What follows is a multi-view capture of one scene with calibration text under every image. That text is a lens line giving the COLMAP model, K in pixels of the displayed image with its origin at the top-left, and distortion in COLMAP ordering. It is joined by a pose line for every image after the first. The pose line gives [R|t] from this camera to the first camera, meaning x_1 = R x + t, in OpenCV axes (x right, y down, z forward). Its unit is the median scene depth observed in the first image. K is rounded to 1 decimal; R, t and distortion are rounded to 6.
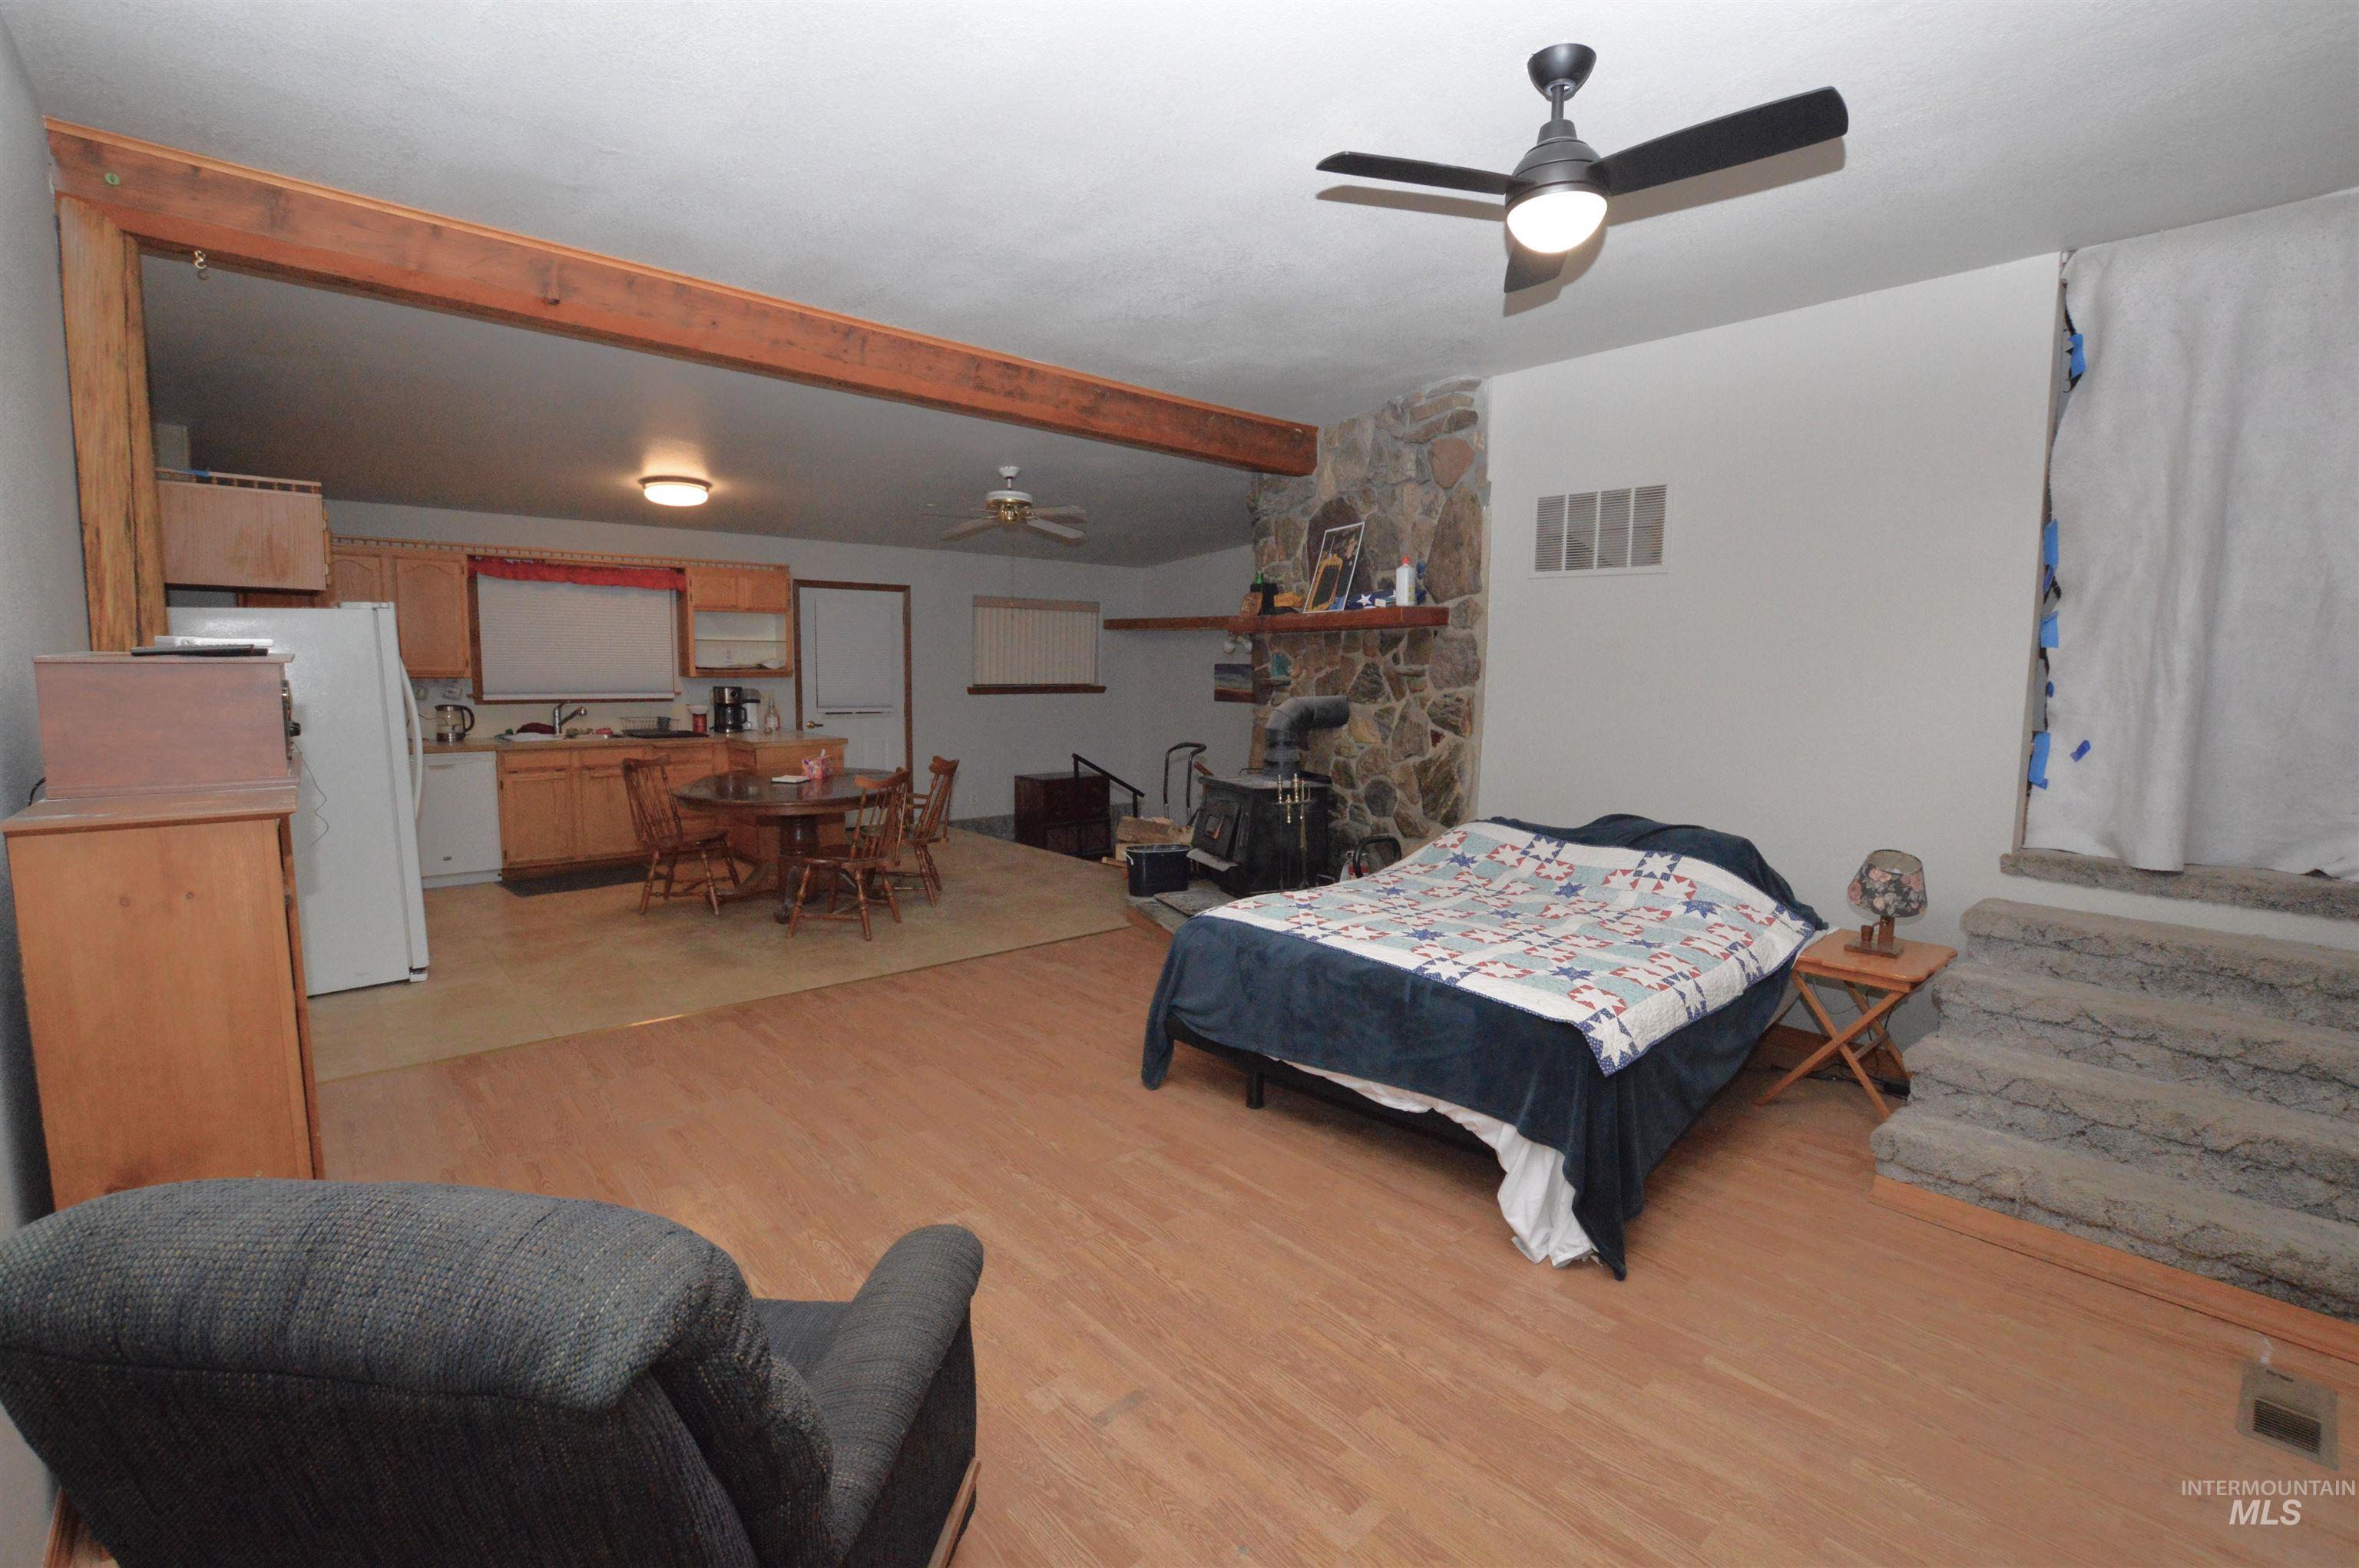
lens RADIAL K [[1055.3, 0, 1181.2], [0, 1055.3, 781.4], [0, 0, 1]] dist [-0.030993, -0.000070]
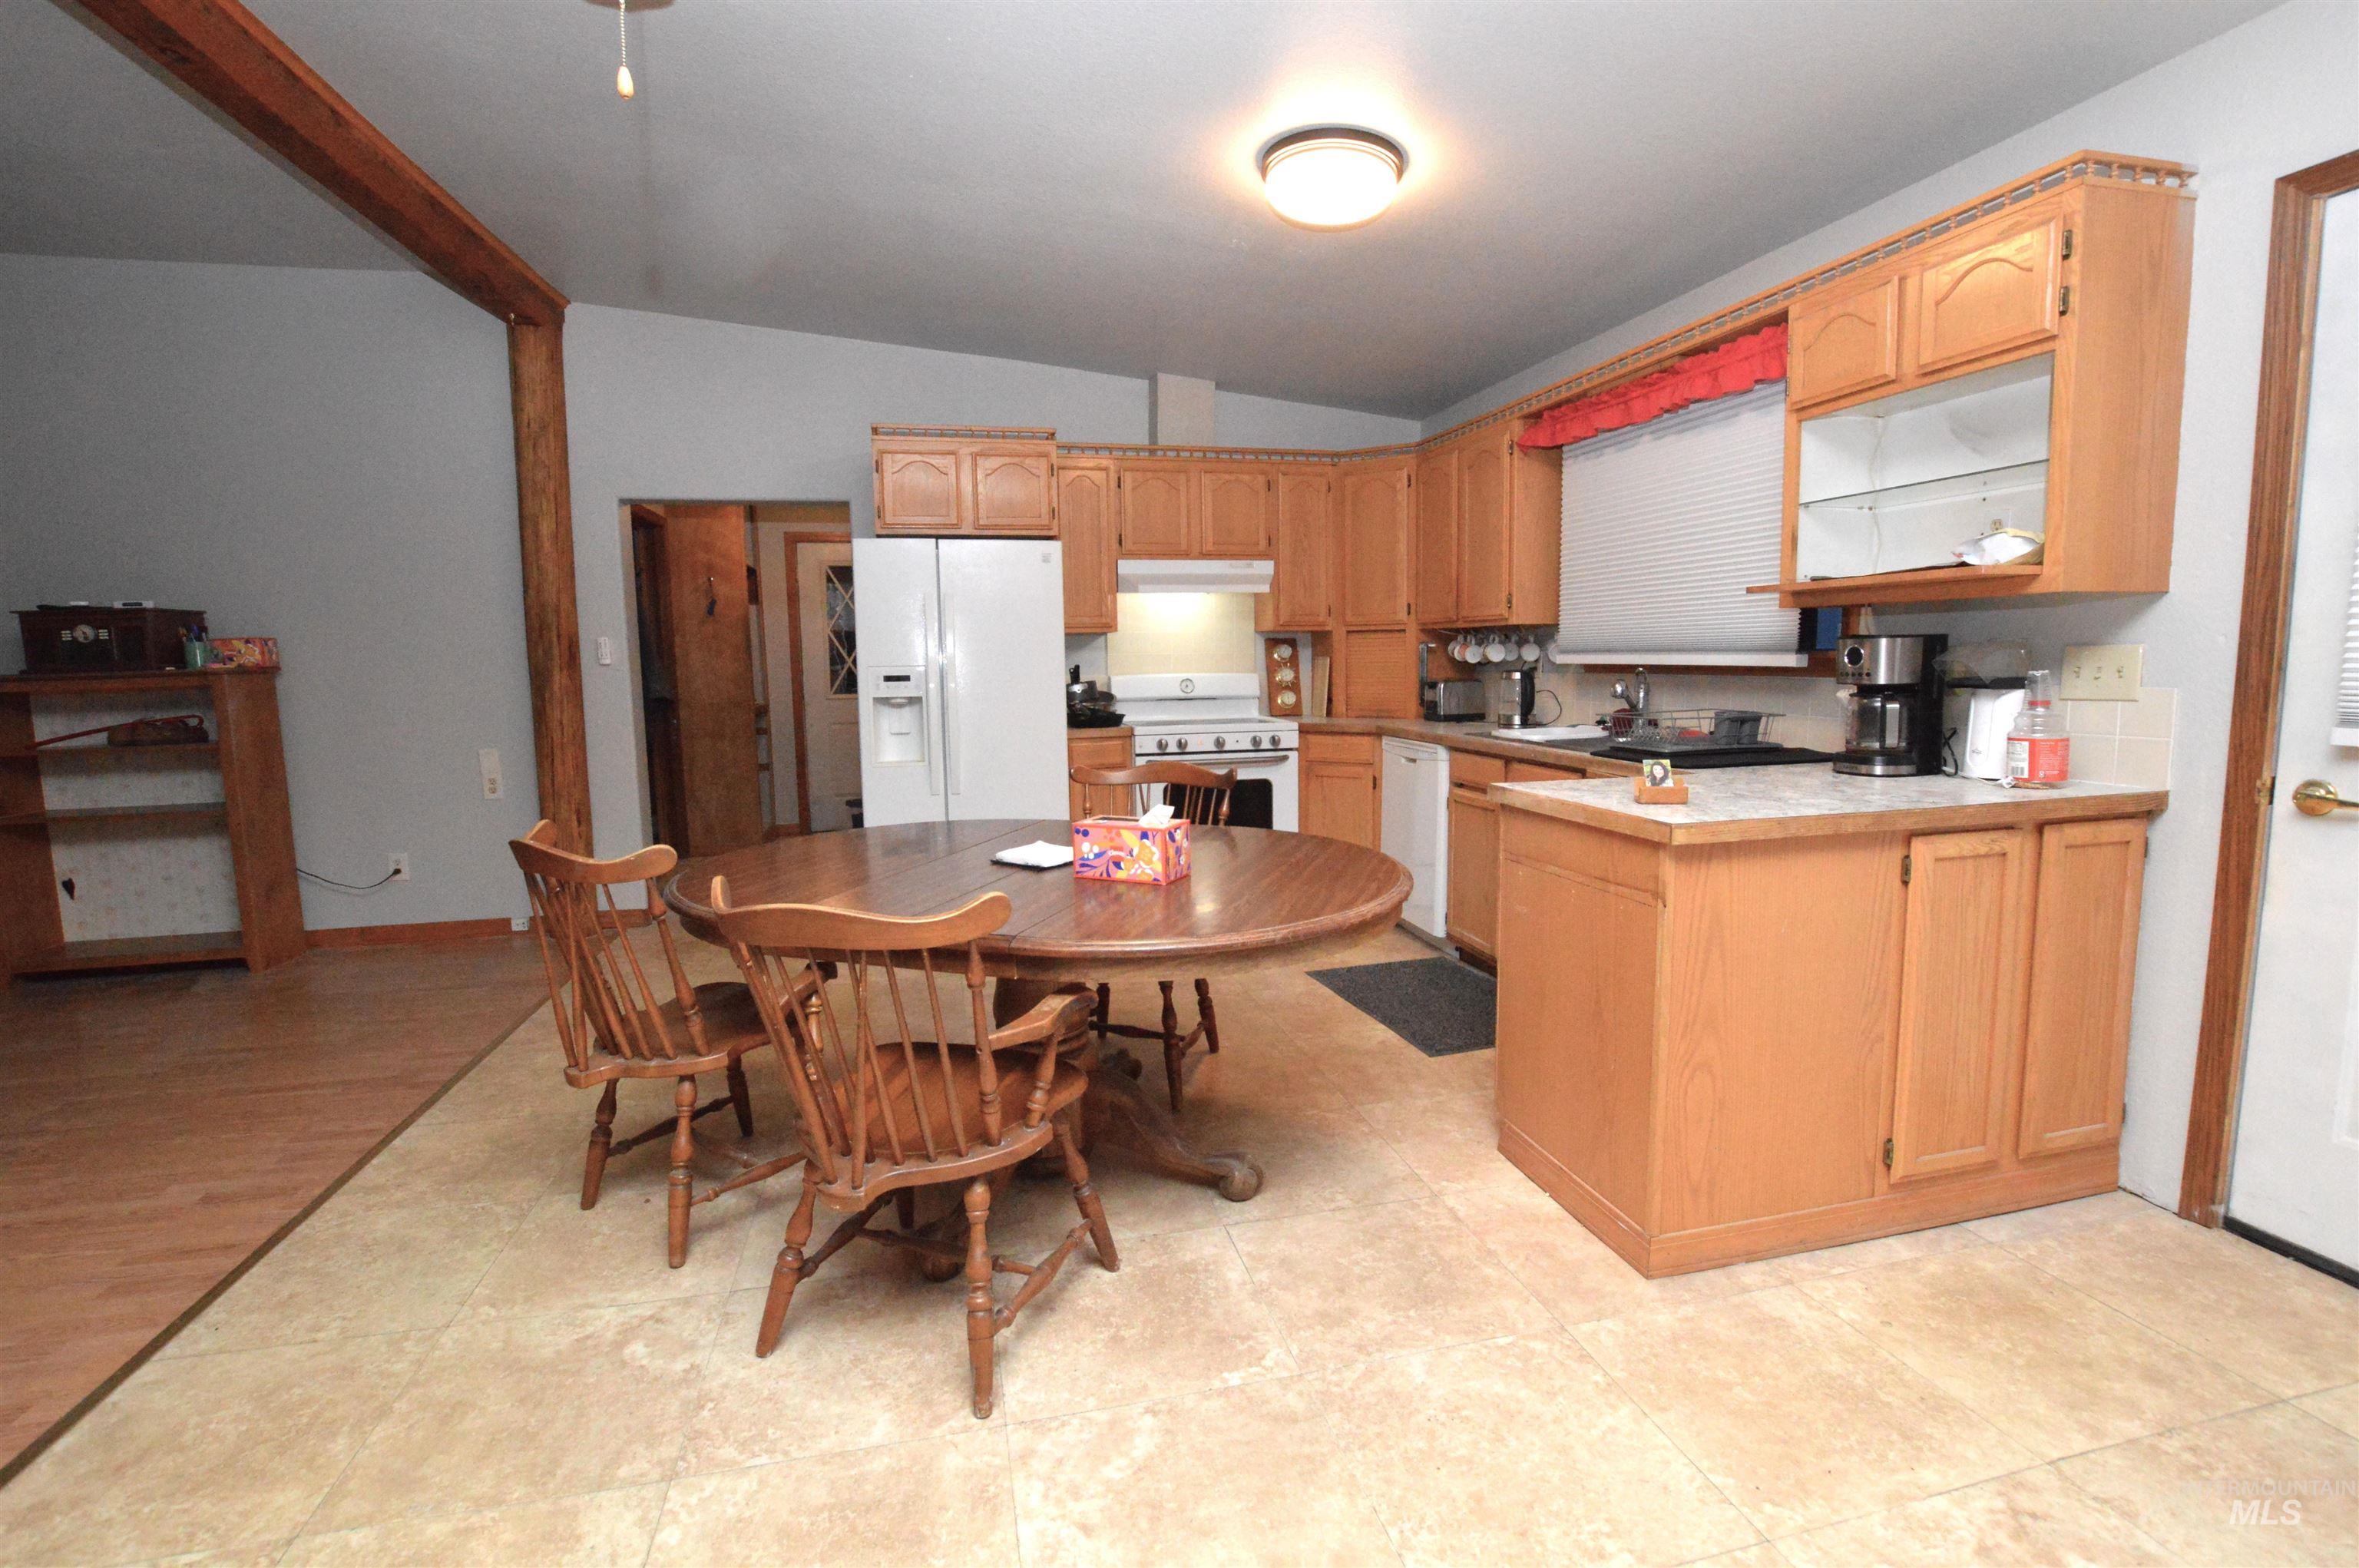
lens RADIAL K [[1055.3, 0, 1185.2], [0, 1055.3, 783.2], [0, 0, 1]] dist [-0.030993, -0.000070]
pose [[-0.477569, 0.097529, -0.873164, -0.042116], [-0.089435, 0.983261, 0.158742, -0.078726], [0.874030, 0.153902, -0.460853, 1.000395]]
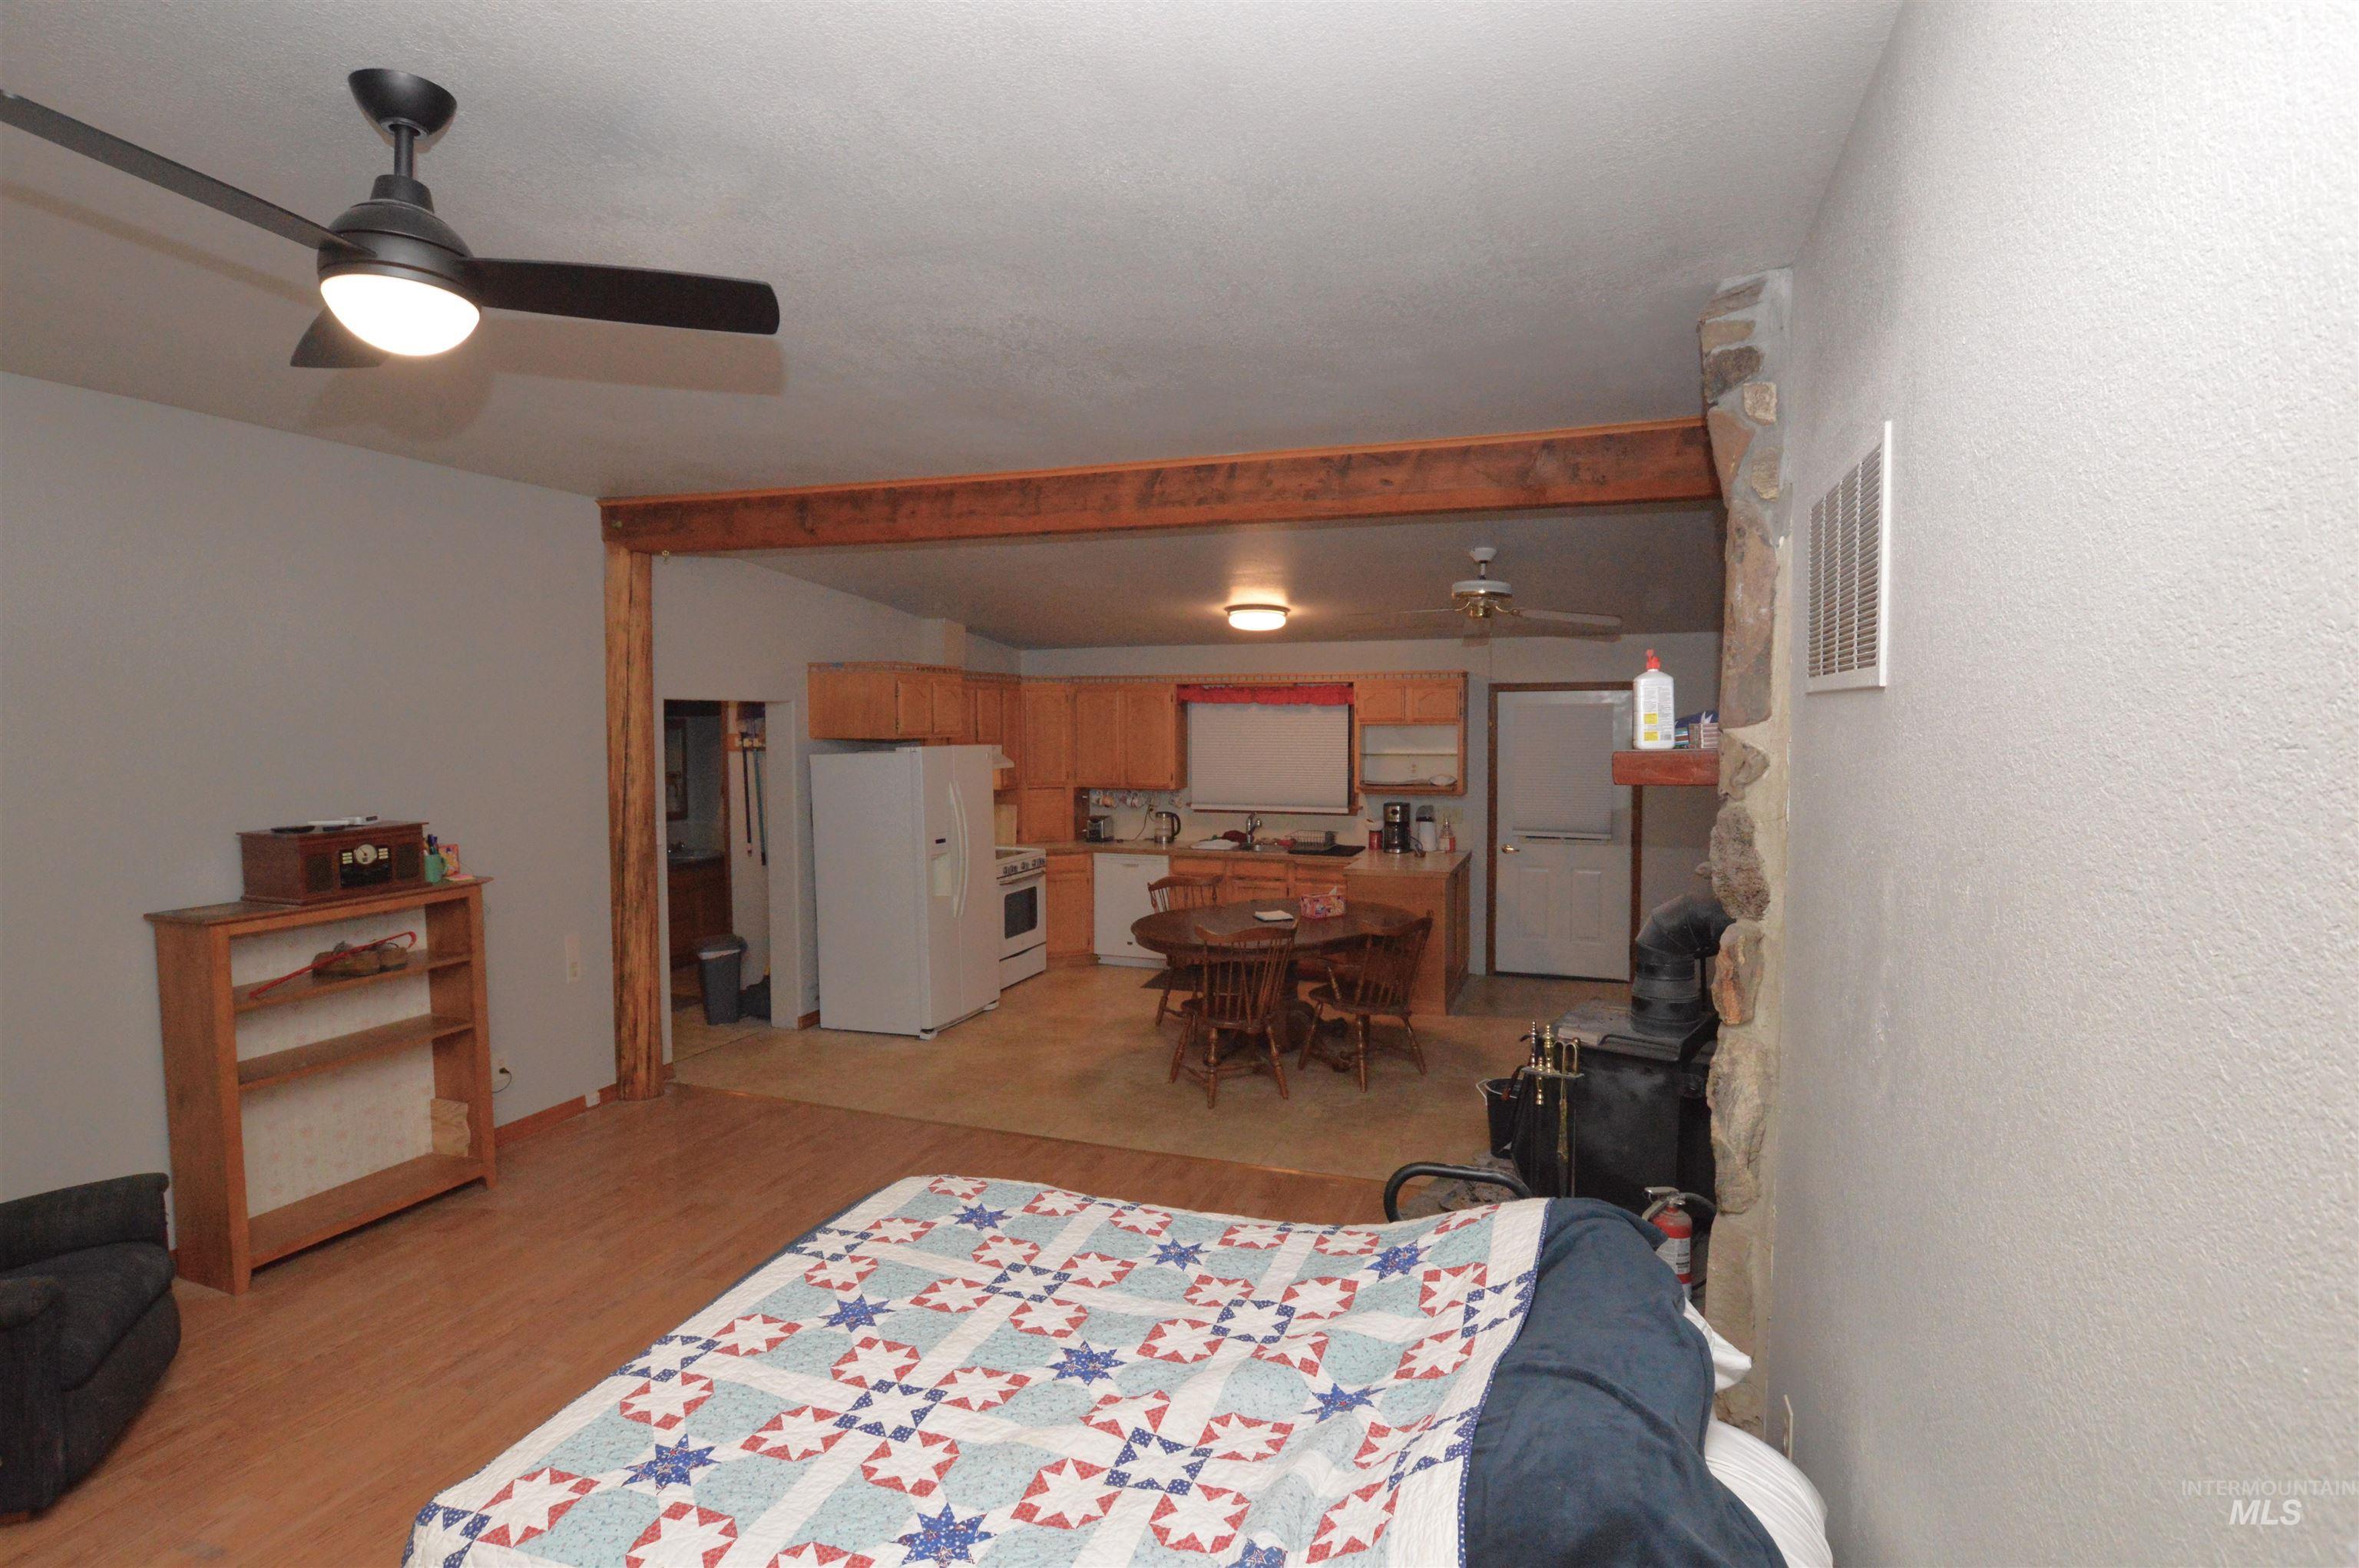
lens RADIAL K [[1152.0, 0, 1169.9], [0, 1152.0, 783.8], [0, 0, 1]] dist [-0.027155, -0.000030]
pose [[0.466361, 0.032328, -0.884003, 0.399747], [-0.089113, 0.995965, -0.010589, -0.081905], [0.880094, 0.083715, 0.467361, 0.351561]]
